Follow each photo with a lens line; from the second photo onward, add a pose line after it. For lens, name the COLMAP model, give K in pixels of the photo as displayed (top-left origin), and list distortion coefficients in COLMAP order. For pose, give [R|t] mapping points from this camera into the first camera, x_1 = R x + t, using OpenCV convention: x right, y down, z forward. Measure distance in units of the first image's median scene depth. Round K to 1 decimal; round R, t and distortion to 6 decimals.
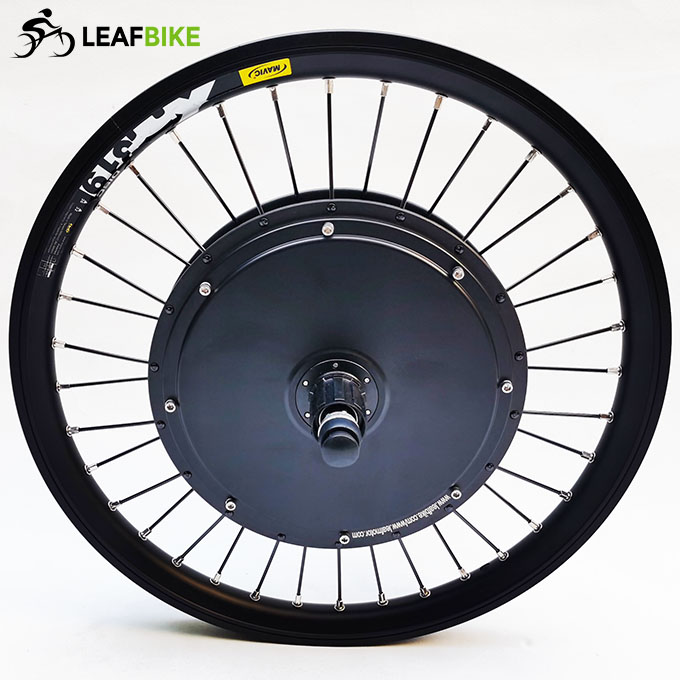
lens RADIAL K [[848.3, 0, 340.5], [0, 848.3, 373.4], [0, 0, 1]] dist [-0.000607, 0.004177]
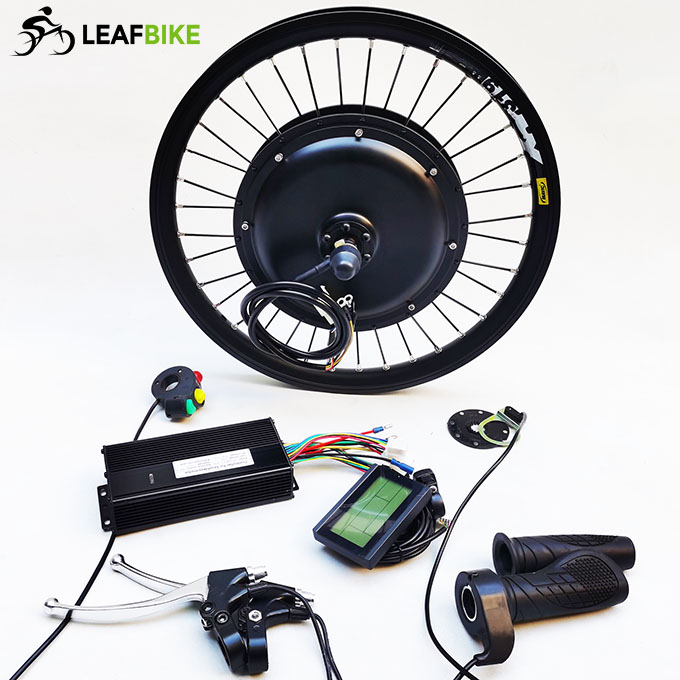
lens RADIAL K [[848.3, 0, 340.5], [0, 848.3, 373.4], [0, 0, 1]] dist [-0.000607, 0.004177]
pose [[0.991063, 0.131312, 0.023489, -0.024355], [-0.133376, 0.972348, 0.191701, -0.025357], [0.002334, -0.193121, 0.981172, -0.644910]]
